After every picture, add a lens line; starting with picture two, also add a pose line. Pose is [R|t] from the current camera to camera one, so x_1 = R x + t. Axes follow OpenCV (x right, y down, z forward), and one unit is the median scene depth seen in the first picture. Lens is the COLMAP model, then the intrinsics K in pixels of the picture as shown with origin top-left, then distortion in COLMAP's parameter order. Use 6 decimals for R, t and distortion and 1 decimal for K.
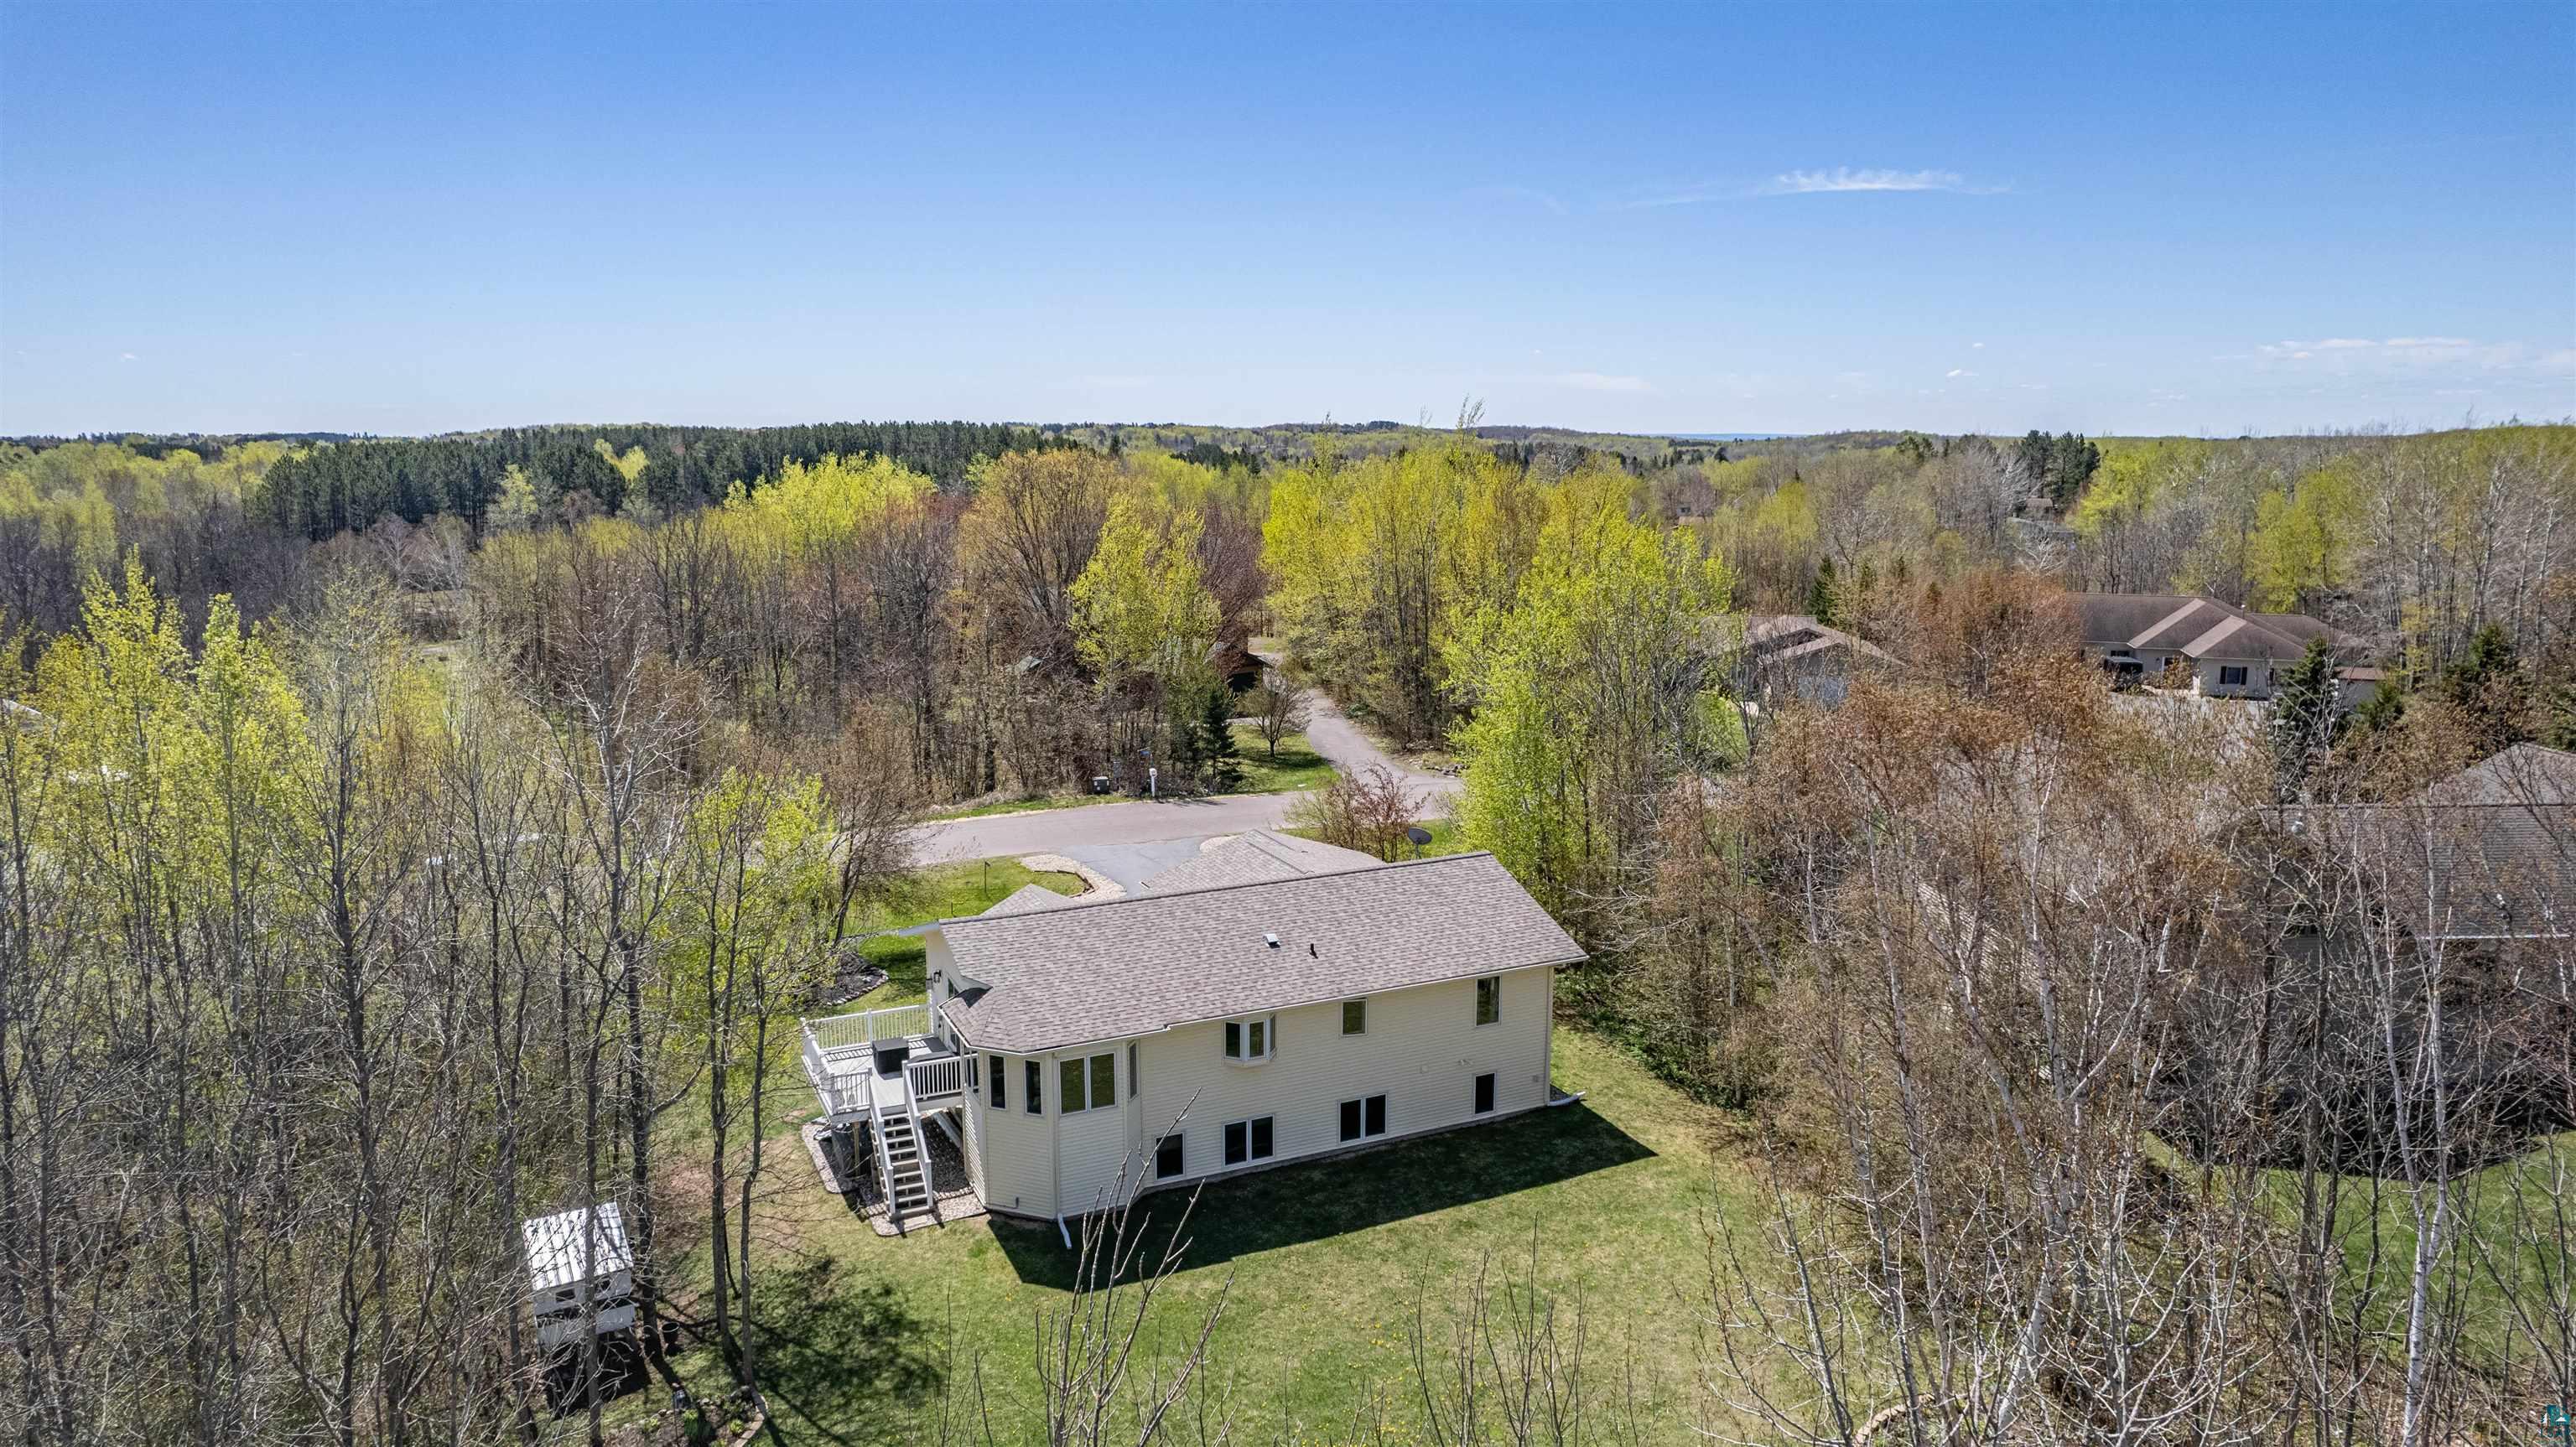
lens RADIAL K [[1624.2, 0, 1288.0], [0, 1624.2, 723.5], [0, 0, 1]] dist [-0.028351, 0.000027]
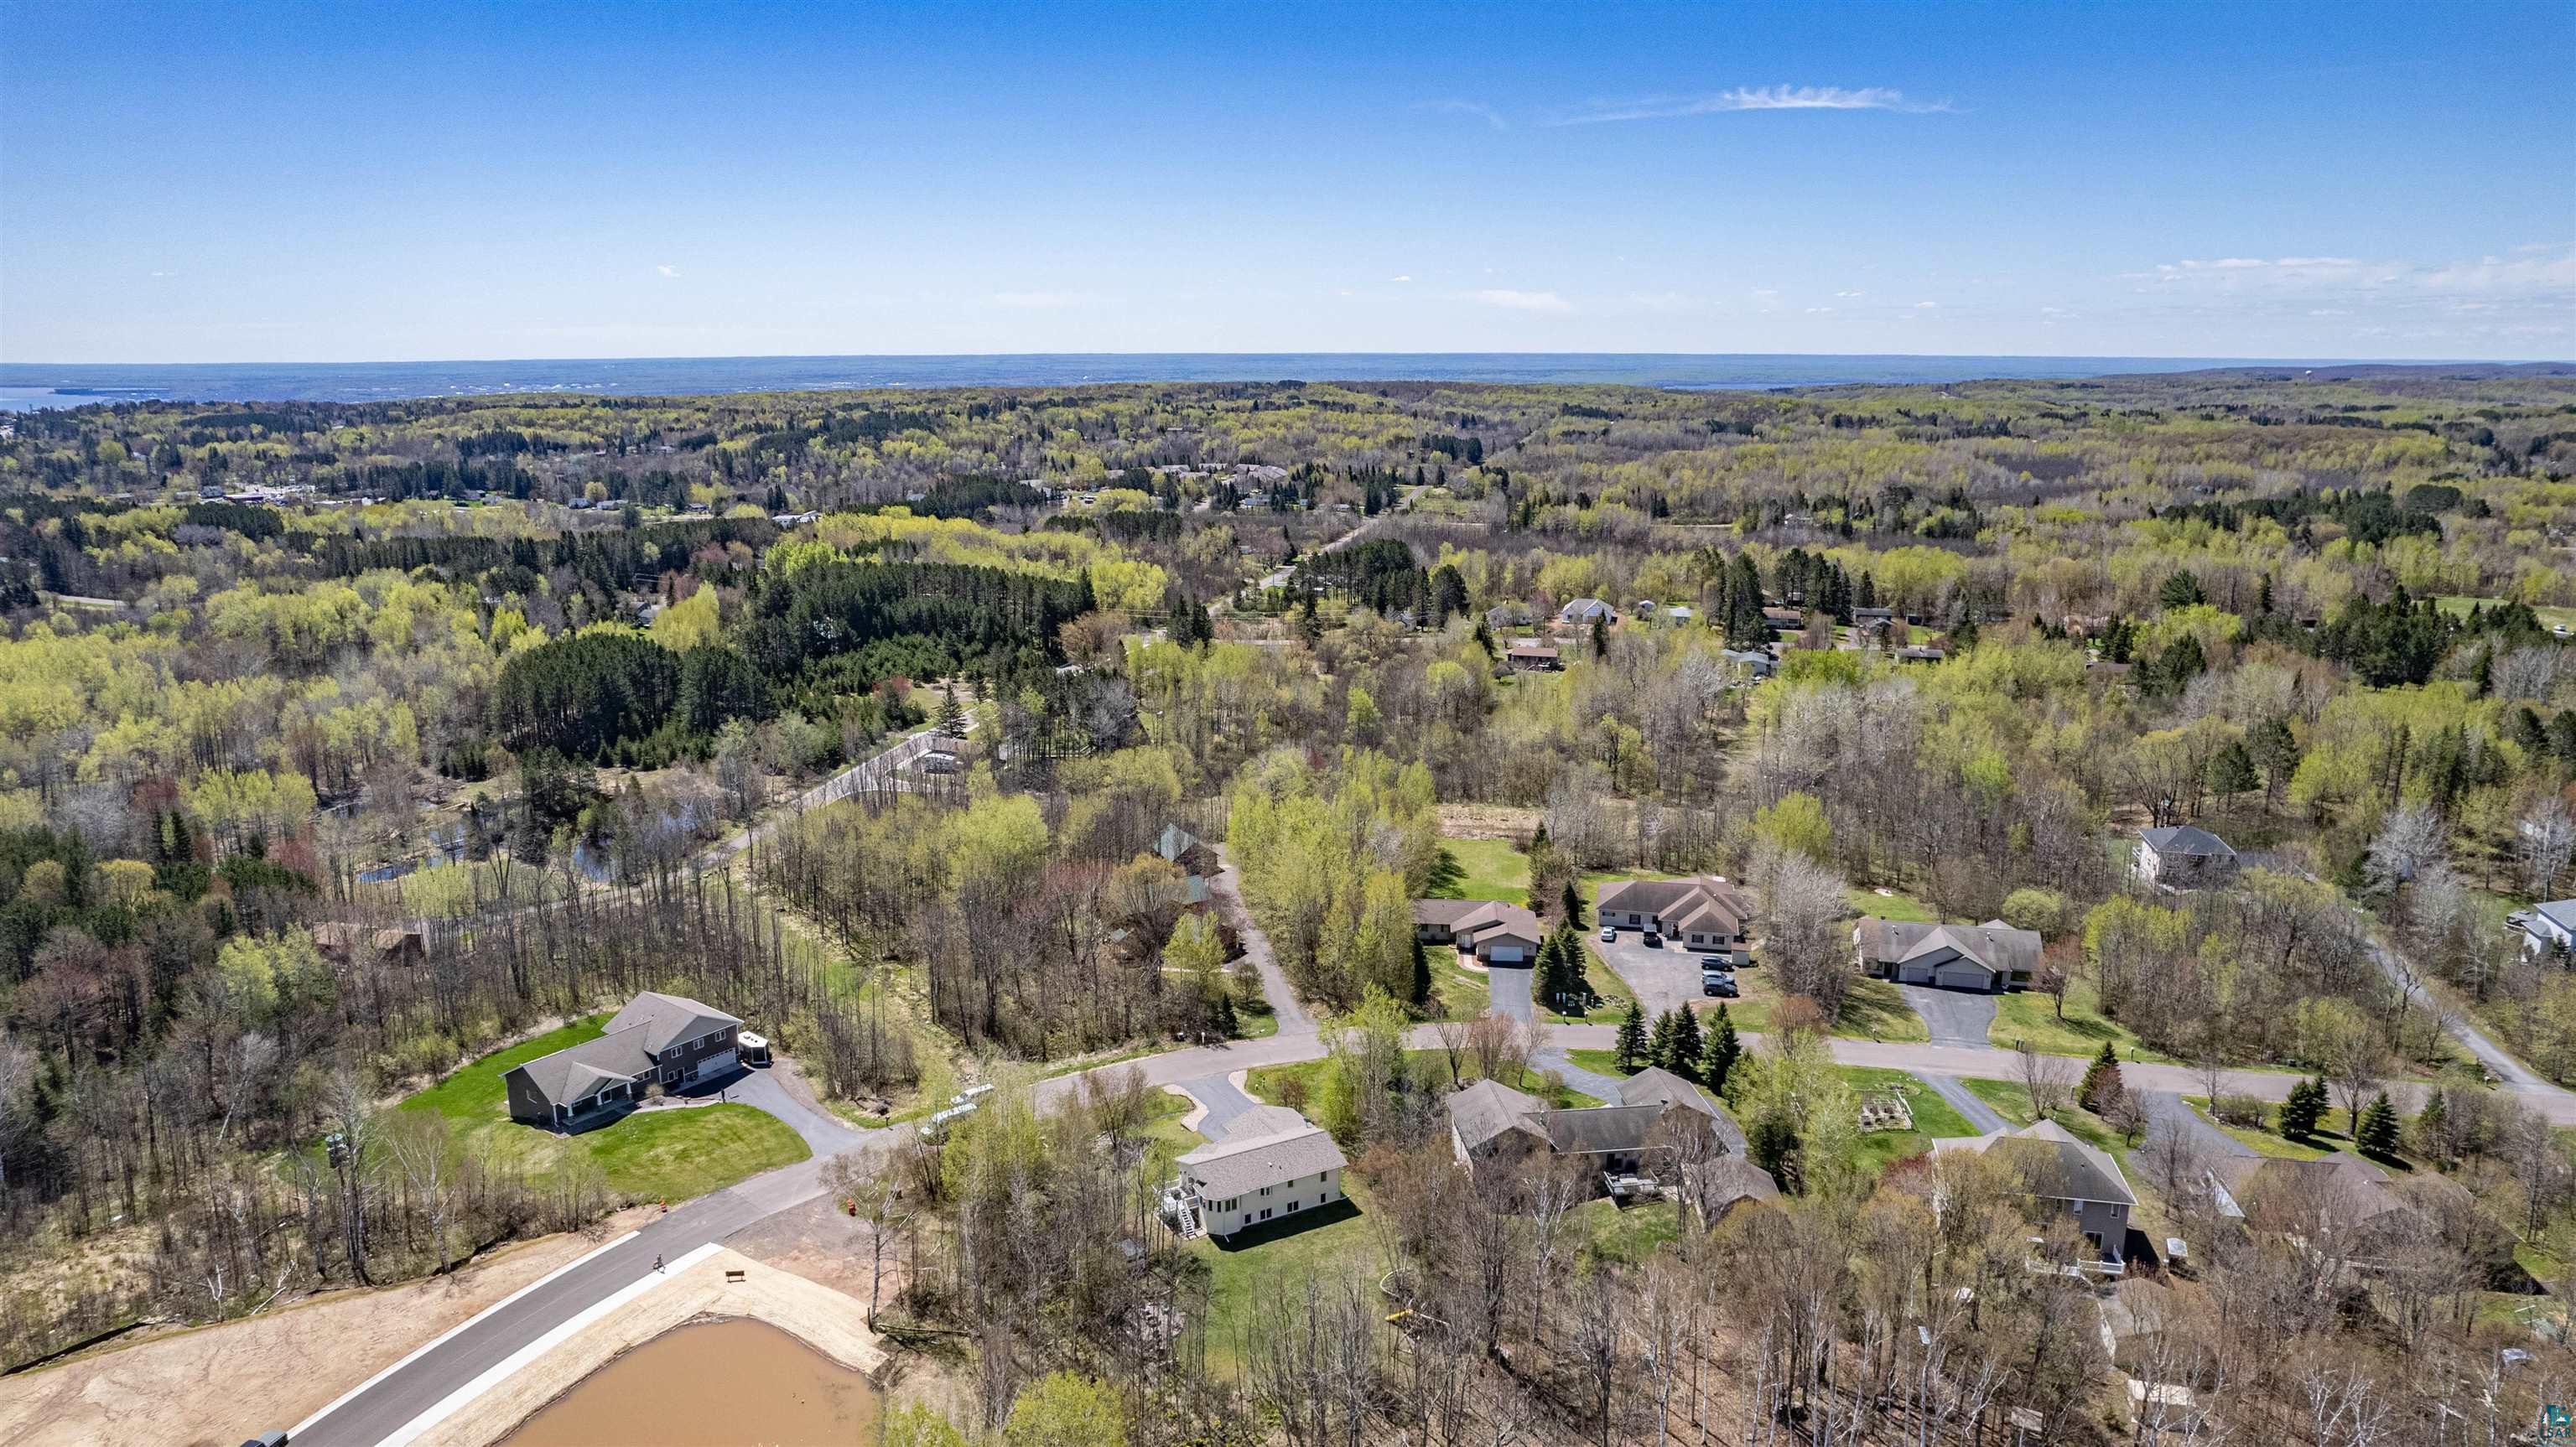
lens RADIAL K [[1624.2, 0, 1288.0], [0, 1624.2, 723.5], [0, 0, 1]] dist [-0.028351, 0.000027]
pose [[0.998168, -0.004760, 0.060323, -0.216327], [0.001942, 0.998907, 0.046694, -1.218681], [-0.060480, -0.046491, 0.997086, -3.155804]]
